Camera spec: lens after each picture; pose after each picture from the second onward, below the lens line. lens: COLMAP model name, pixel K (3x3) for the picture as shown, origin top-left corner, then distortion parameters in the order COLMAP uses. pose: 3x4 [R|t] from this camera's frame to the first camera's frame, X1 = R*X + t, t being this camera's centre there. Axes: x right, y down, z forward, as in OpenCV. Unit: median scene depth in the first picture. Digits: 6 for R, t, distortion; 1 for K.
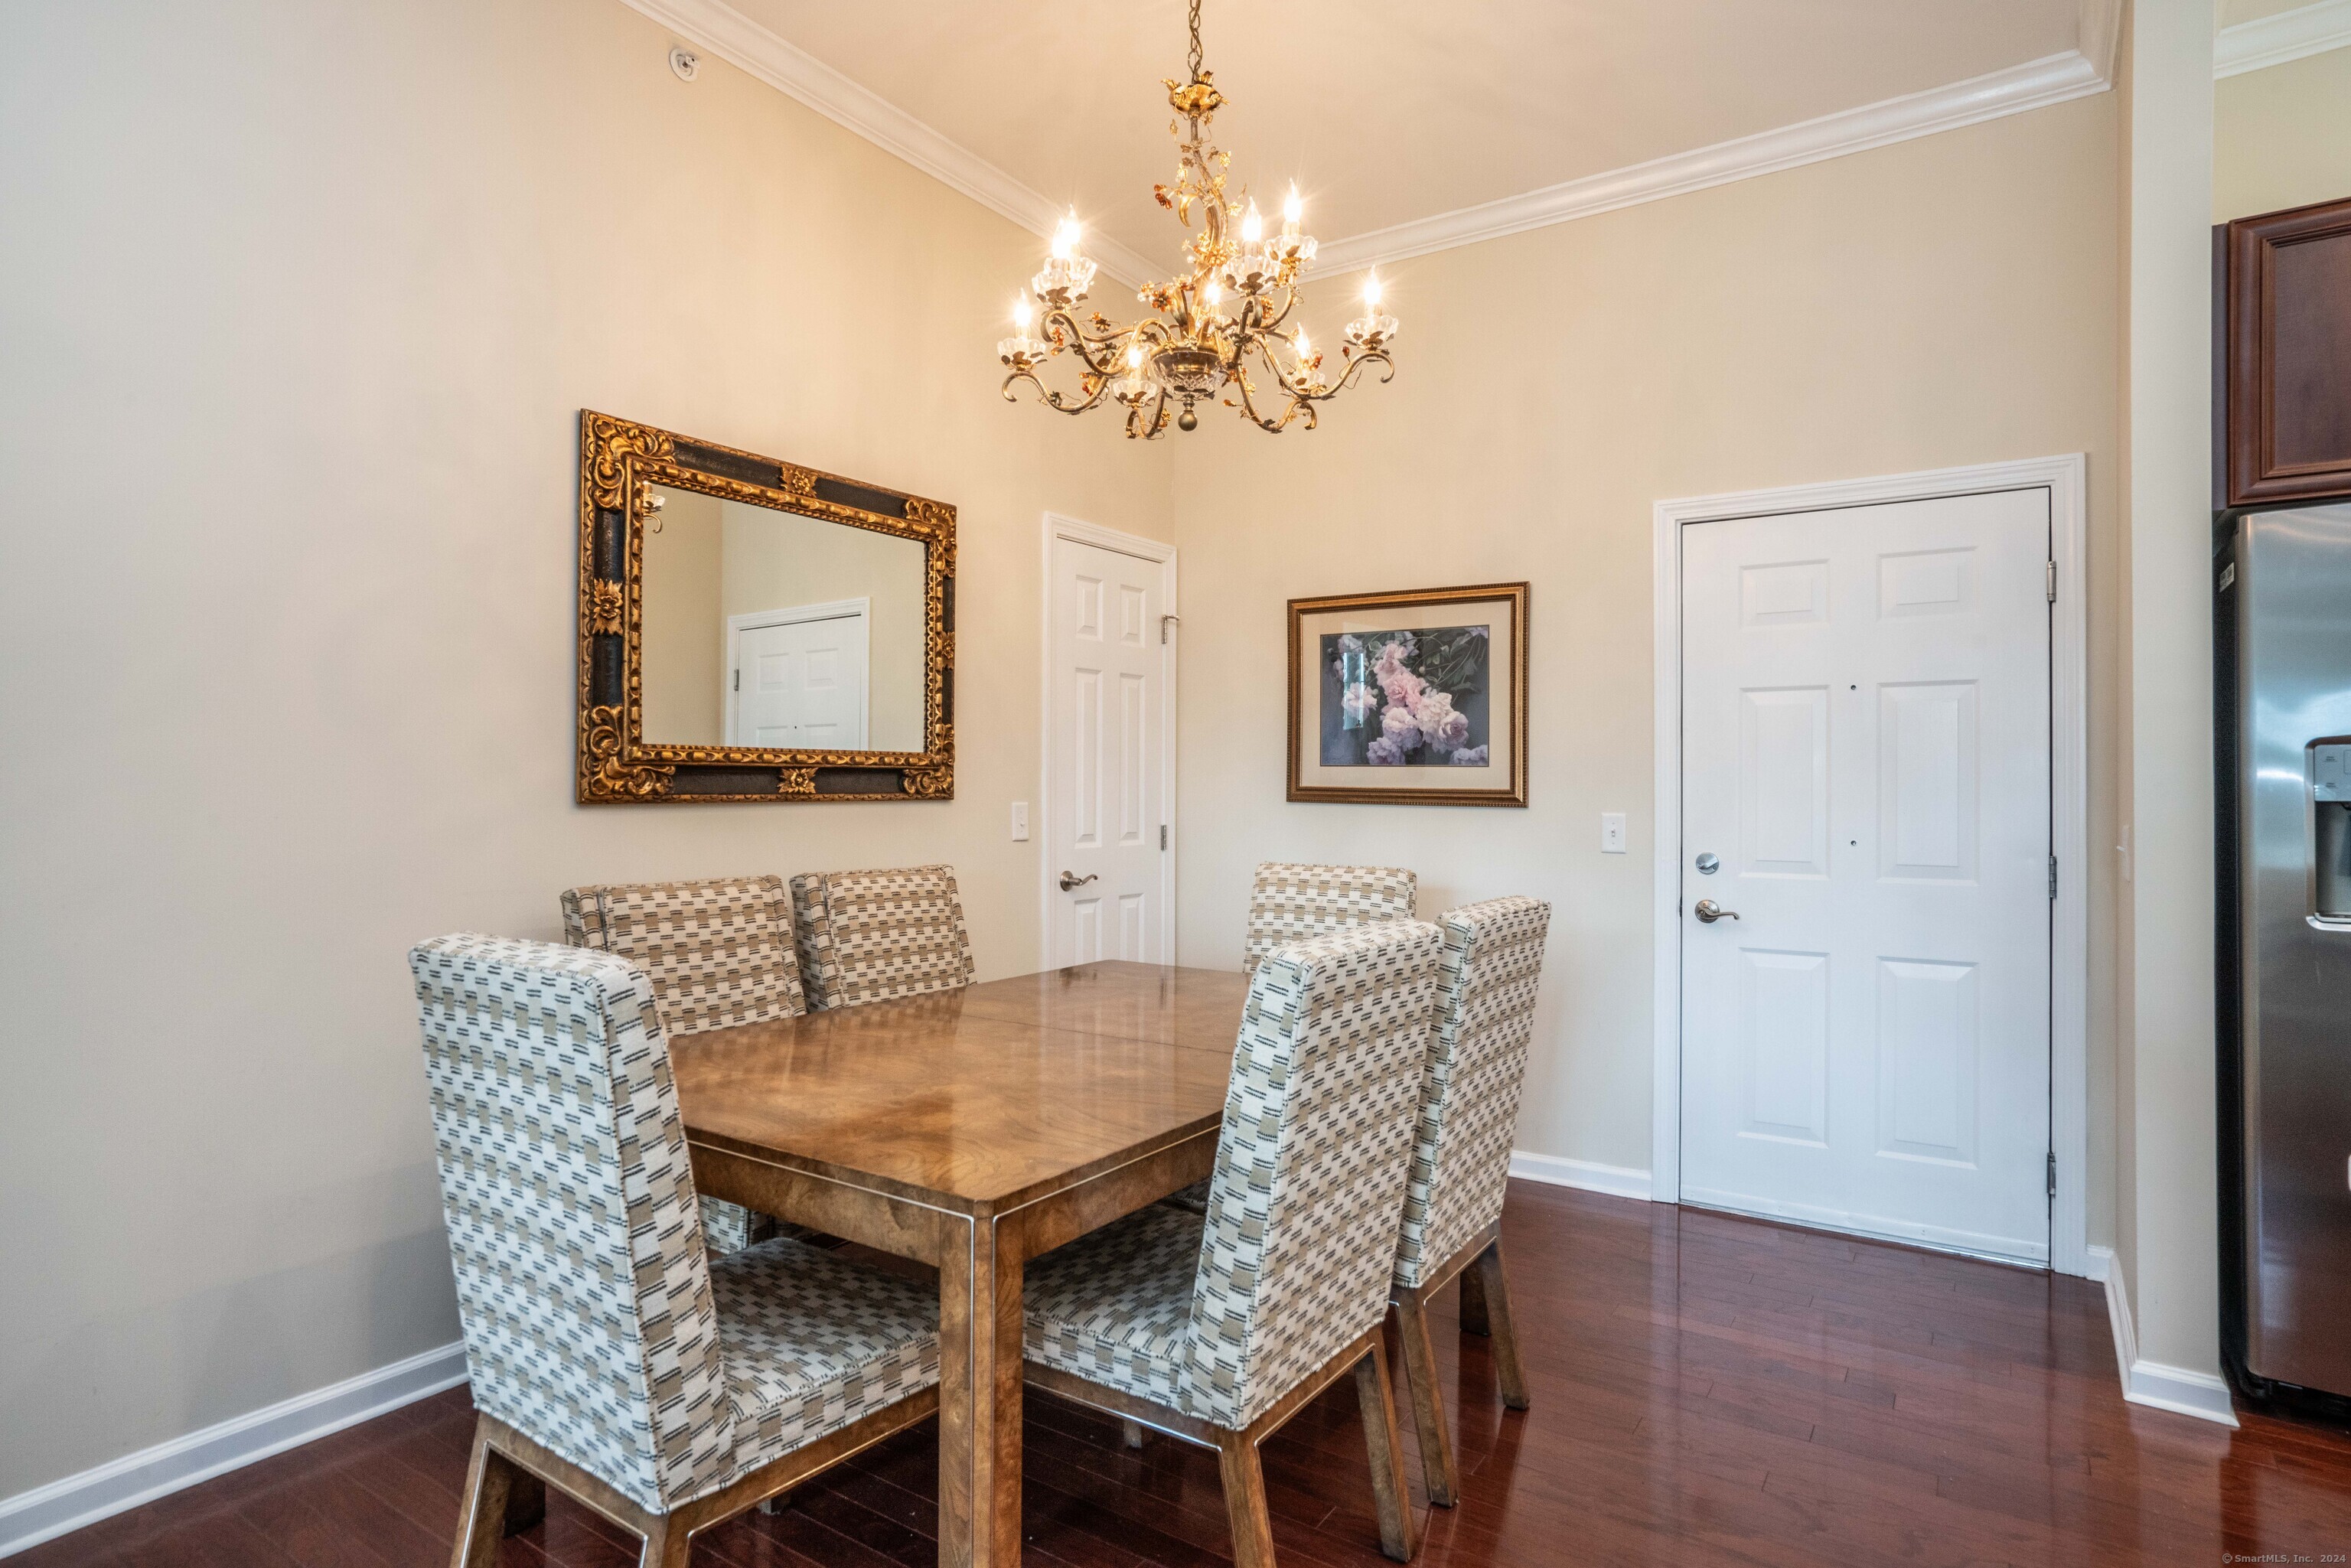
lens RADIAL K [[1283.9, 0, 1175.6], [0, 1283.9, 771.0], [0, 0, 1]] dist [-0.012021, 0.008501]
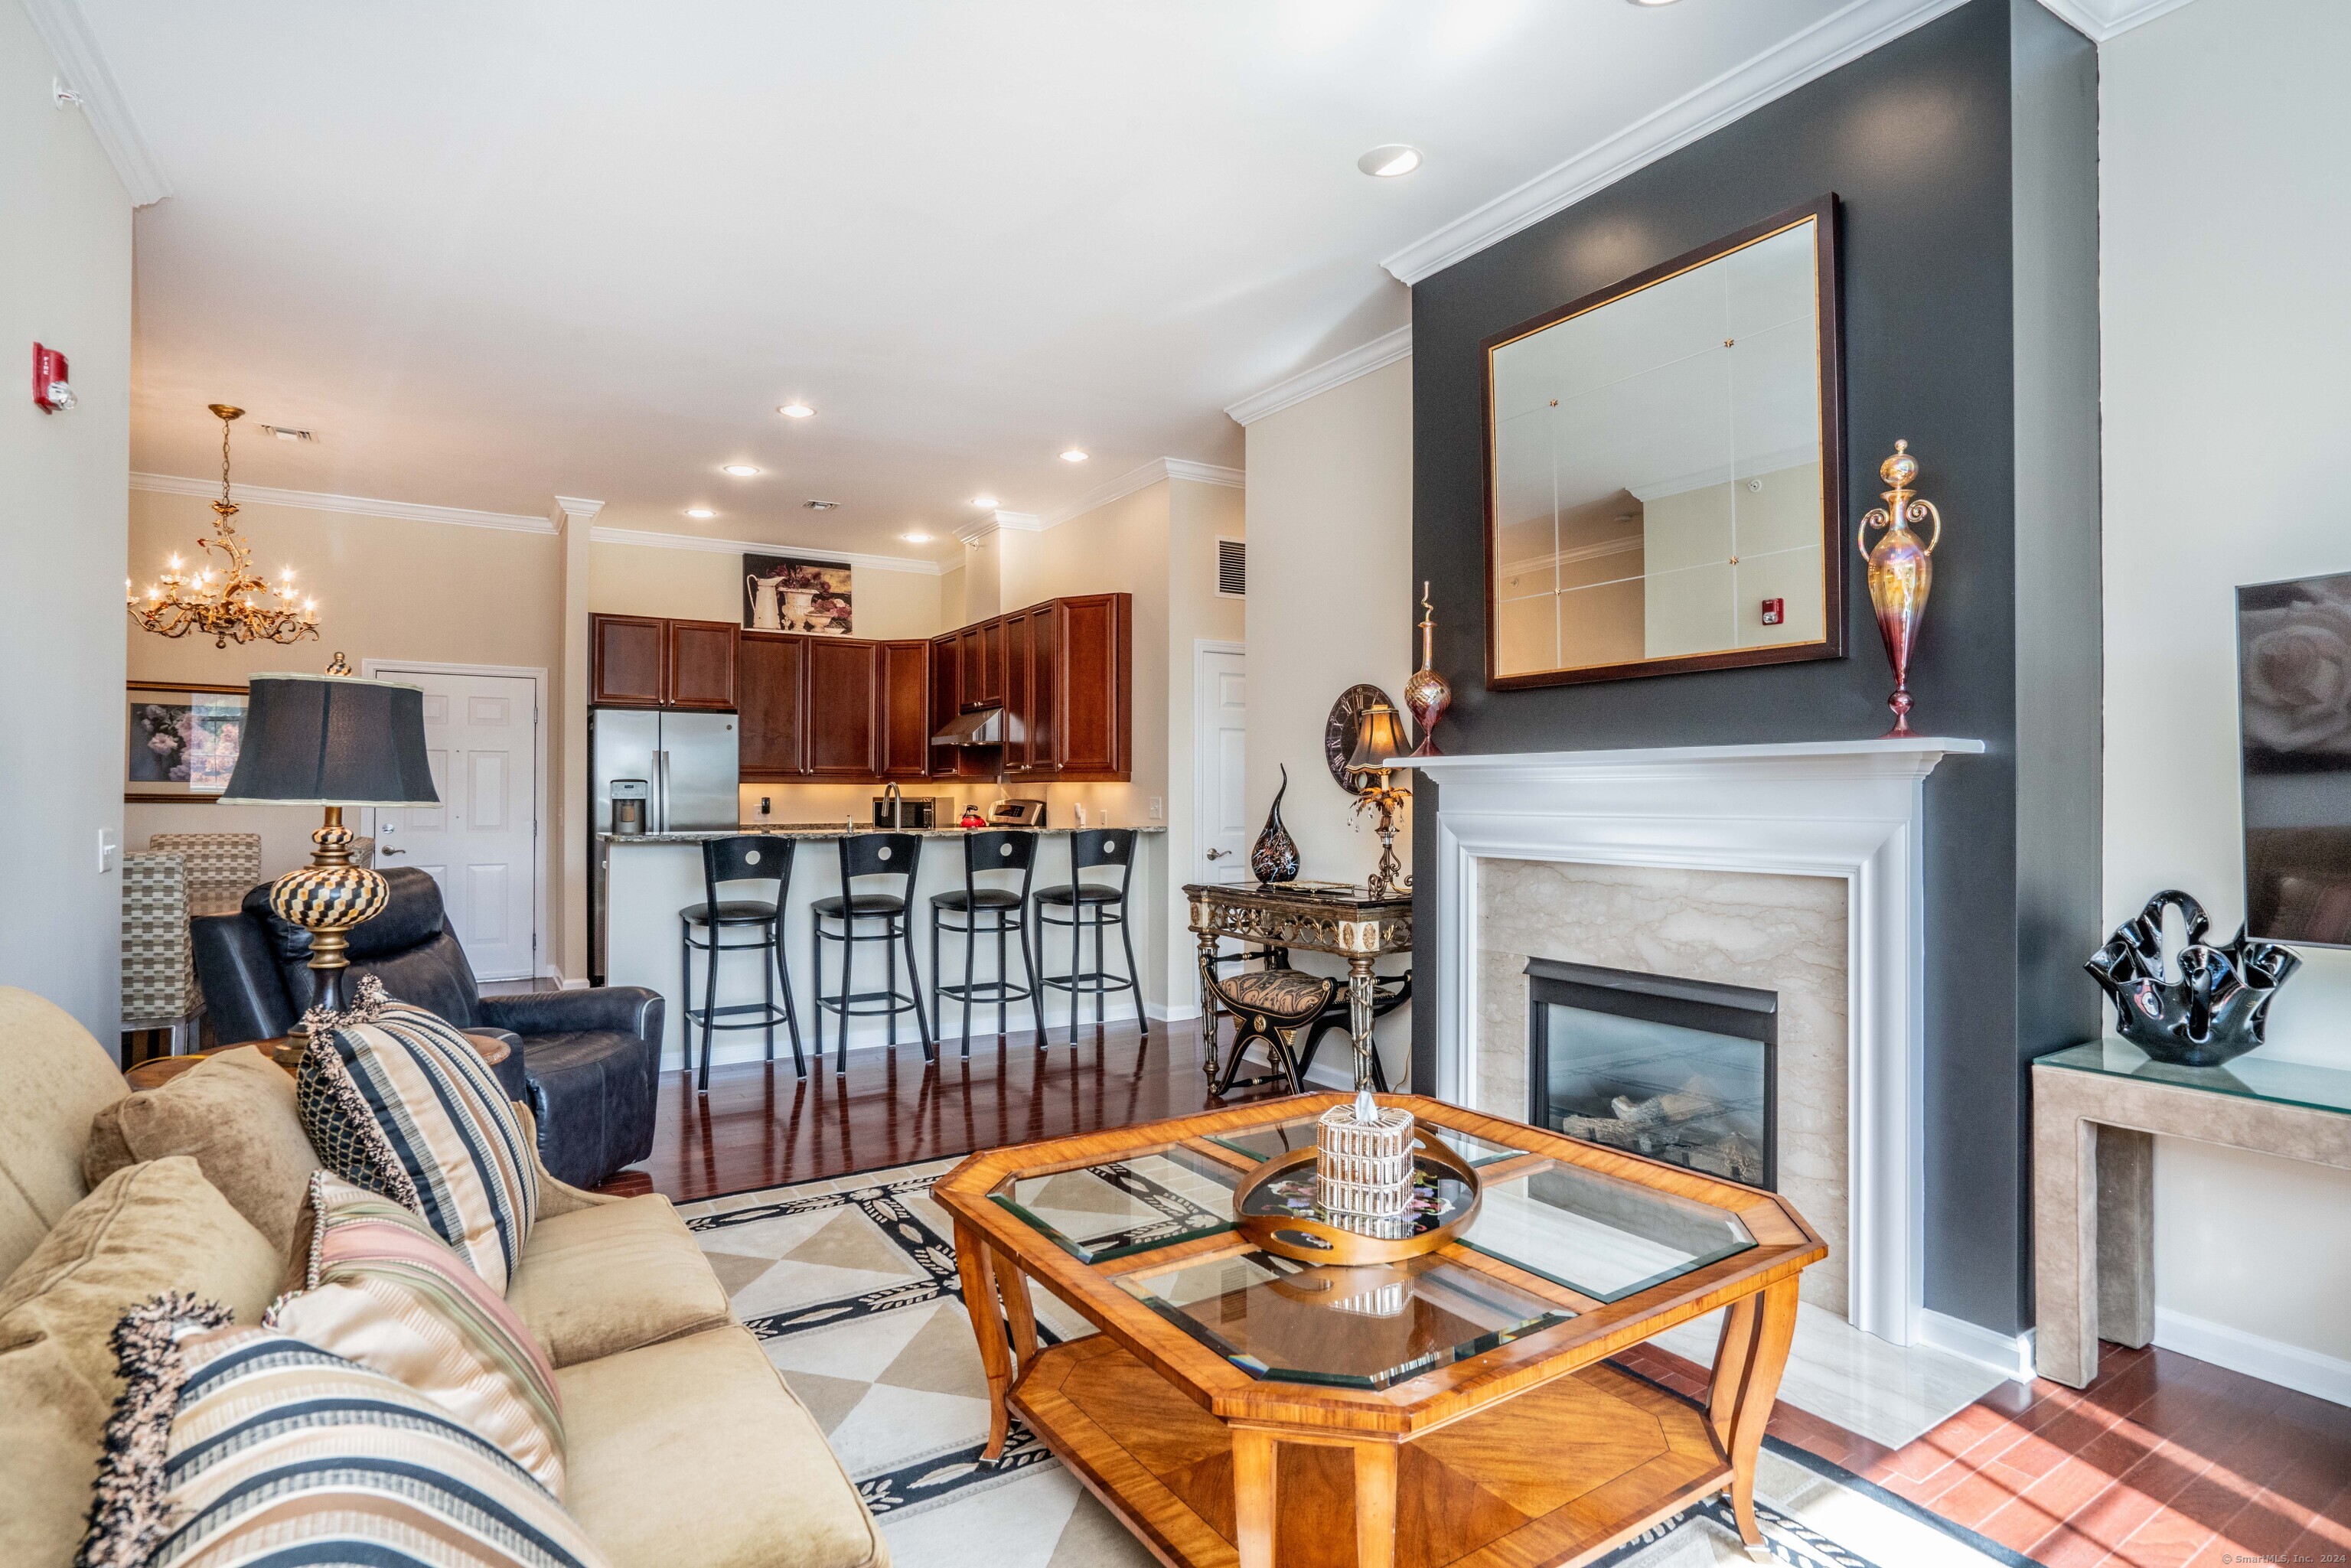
lens RADIAL K [[1187.6, 0, 1181.5], [0, 1187.6, 779.5], [0, 0, 1]] dist [-0.017541, 0.008399]
pose [[0.410354, 0.006611, 0.911902, -0.953509], [-0.016653, 0.999861, 0.000245, -0.037900], [-0.911774, -0.015287, 0.410407, -1.173653]]
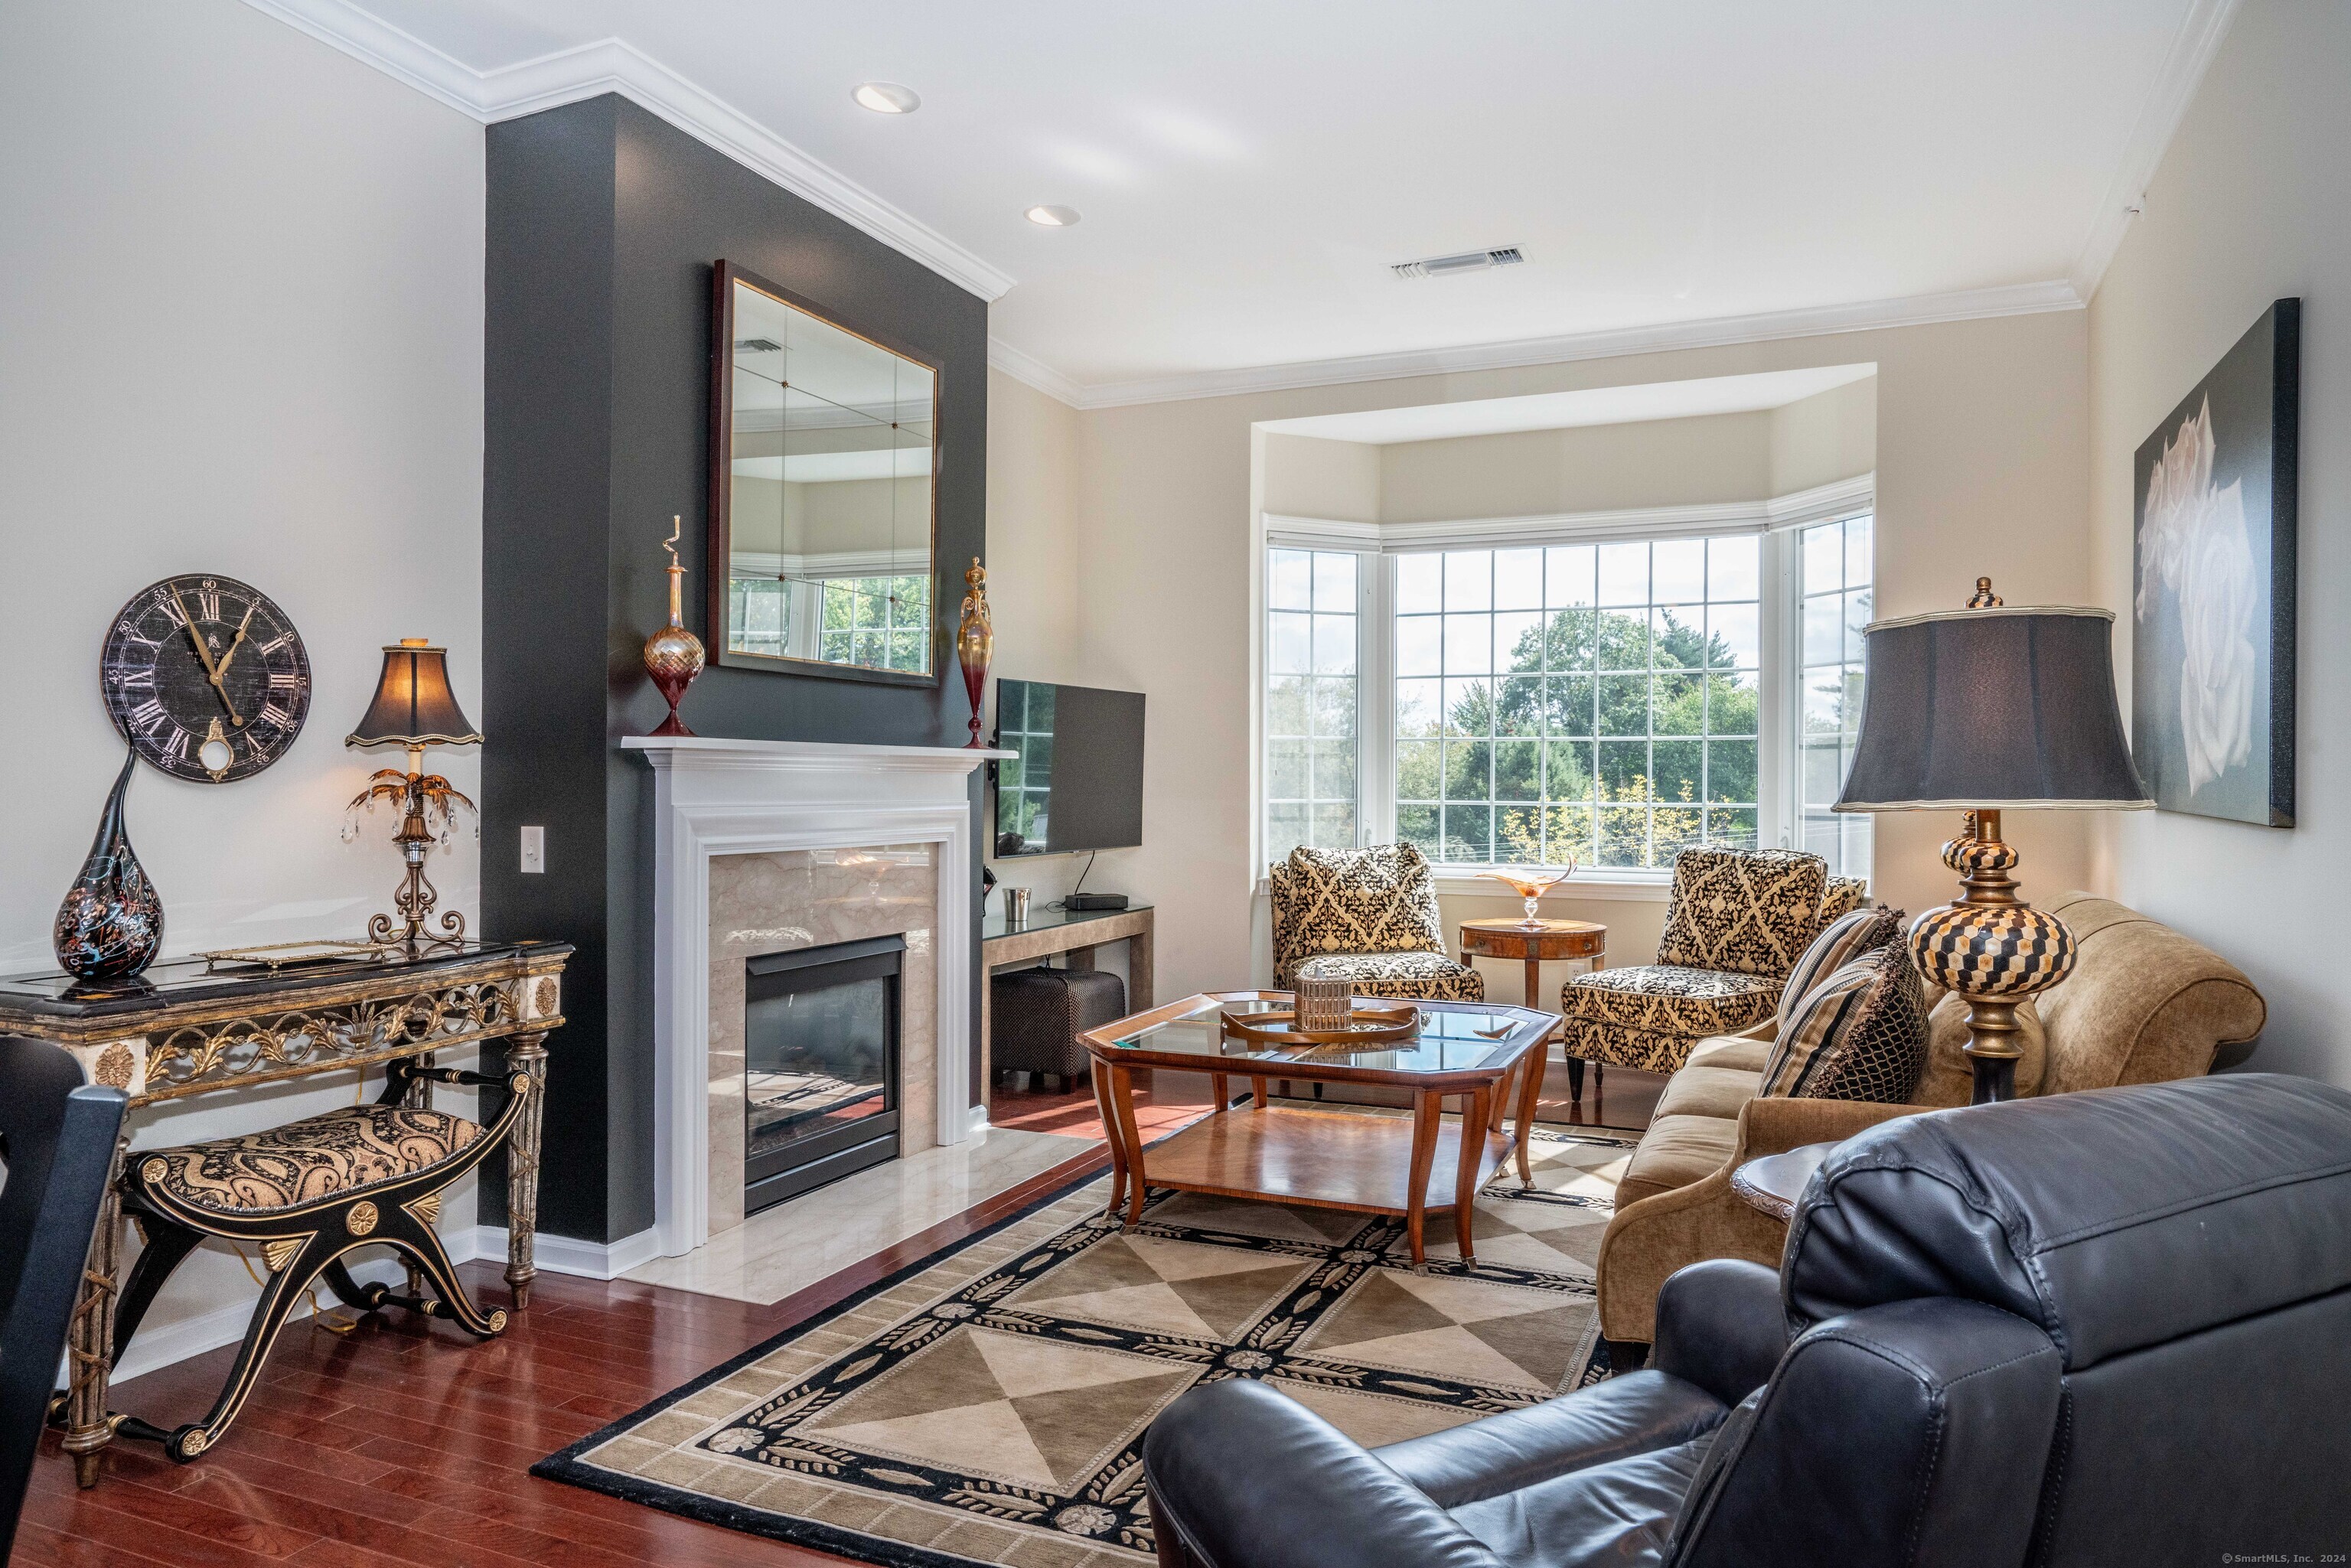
lens RADIAL K [[1496.6, 0, 1172.4], [0, 1496.6, 776.9], [0, 0, 1]] dist [-0.002370, 0.005242]
pose [[-0.986421, -0.011314, -0.163848, 0.014736], [-0.007248, 0.999651, -0.025390, -0.005447], [0.164078, -0.023857, -0.986159, 0.299714]]
